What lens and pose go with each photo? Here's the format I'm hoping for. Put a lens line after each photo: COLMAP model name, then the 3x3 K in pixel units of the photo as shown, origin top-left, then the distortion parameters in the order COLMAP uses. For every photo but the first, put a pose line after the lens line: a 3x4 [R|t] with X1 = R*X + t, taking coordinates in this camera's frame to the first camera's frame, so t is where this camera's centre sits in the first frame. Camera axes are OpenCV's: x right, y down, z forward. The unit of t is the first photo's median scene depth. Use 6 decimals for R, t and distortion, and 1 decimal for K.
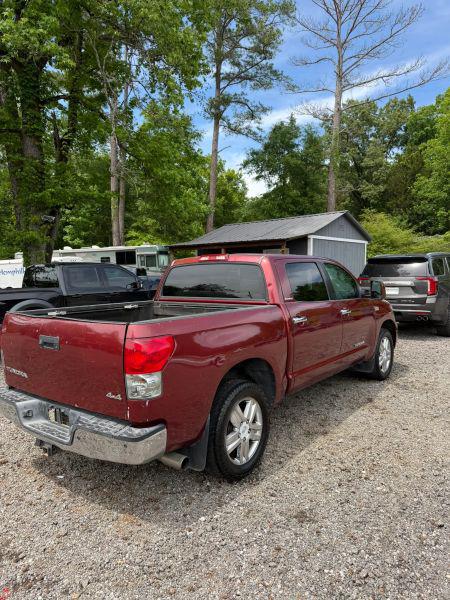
lens RADIAL K [[431.4, 0, 228.8], [0, 431.4, 298.2], [0, 0, 1]] dist [0.018864, -0.025545]
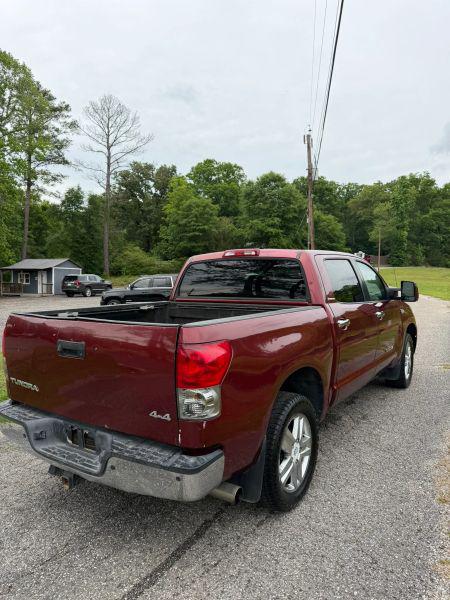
lens RADIAL K [[431.4, 0, 223.8], [0, 431.4, 300.9], [0, 0, 1]] dist [0.018864, -0.025545]
pose [[0.998846, 0.003718, 0.047889, -0.172756], [-0.003523, 0.999985, -0.004156, 0.014039], [-0.047903, 0.003982, 0.998844, 0.174566]]
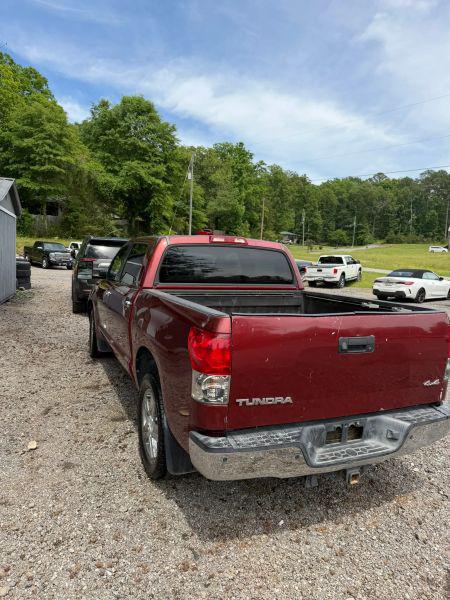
lens RADIAL K [[431.4, 0, 224.1], [0, 431.4, 301.1], [0, 0, 1]] dist [0.018864, -0.025545]
pose [[0.474316, -0.051057, 0.878873, -1.296862], [-0.001113, 0.998281, 0.058594, -0.026840], [-0.880354, -0.028770, 0.473444, 0.880391]]
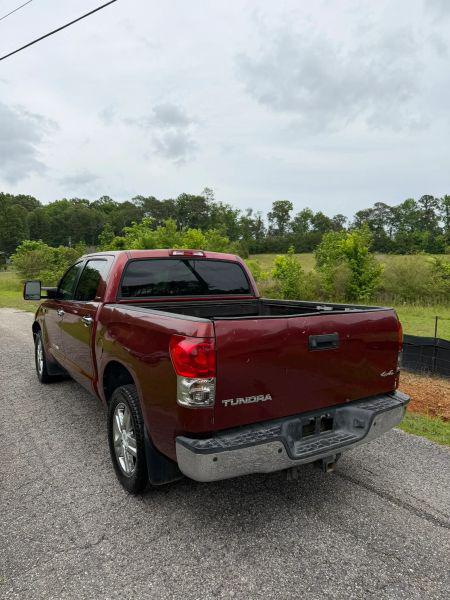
lens RADIAL K [[431.4, 0, 221.9], [0, 431.4, 299.5], [0, 0, 1]] dist [0.018864, -0.025545]
pose [[0.337401, -0.035018, 0.940710, -1.370585], [0.049383, 0.998590, 0.019460, -0.011478], [-0.940065, 0.039889, 0.338654, 0.938892]]
